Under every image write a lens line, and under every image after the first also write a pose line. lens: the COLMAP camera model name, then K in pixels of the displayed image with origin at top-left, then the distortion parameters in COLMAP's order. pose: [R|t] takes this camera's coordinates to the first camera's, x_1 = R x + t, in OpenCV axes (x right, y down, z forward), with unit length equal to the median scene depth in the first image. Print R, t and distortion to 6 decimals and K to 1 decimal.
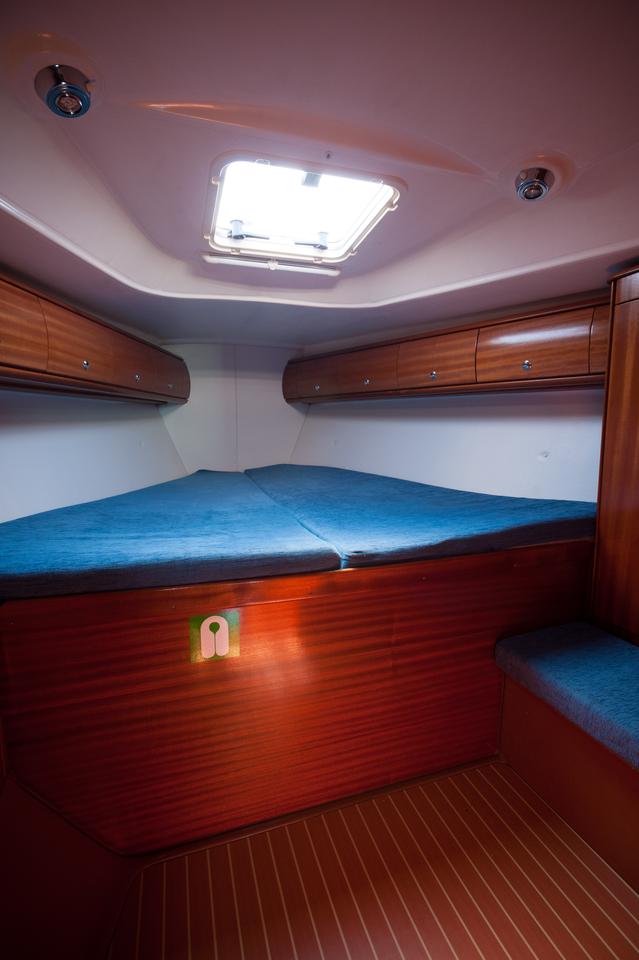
lens RADIAL K [[471.4, 0, 323.8], [0, 471.4, 477.9], [0, 0, 1]] dist [0.015332, -0.000749]
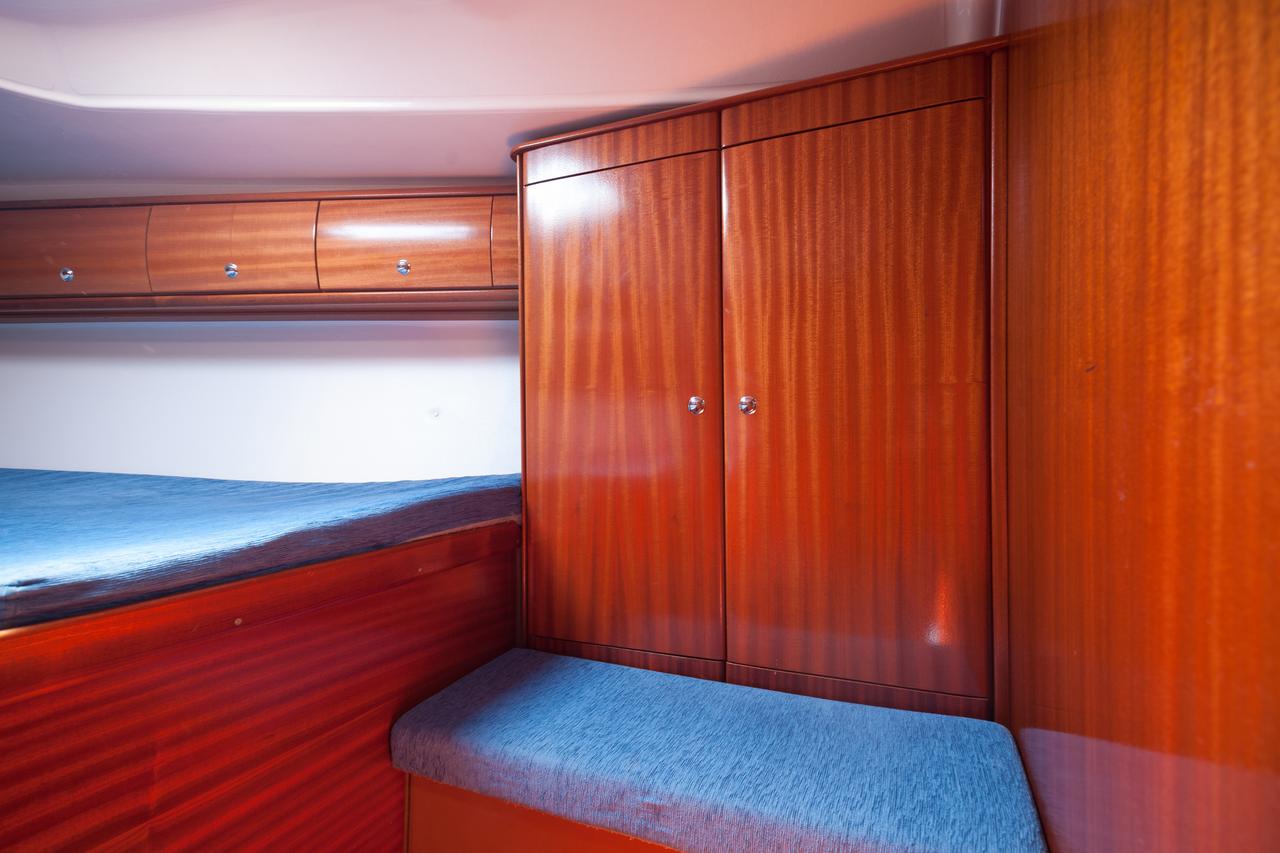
lens RADIAL K [[628.5, 0, 640.3], [0, 628.5, 433.2], [0, 0, 1]] dist [0.015332, -0.000749]
pose [[0.683760, 0.004817, 0.729691, 0.029399], [0.104275, 0.989071, -0.104240, 0.121653], [-0.722218, 0.147364, 0.675785, 0.253709]]
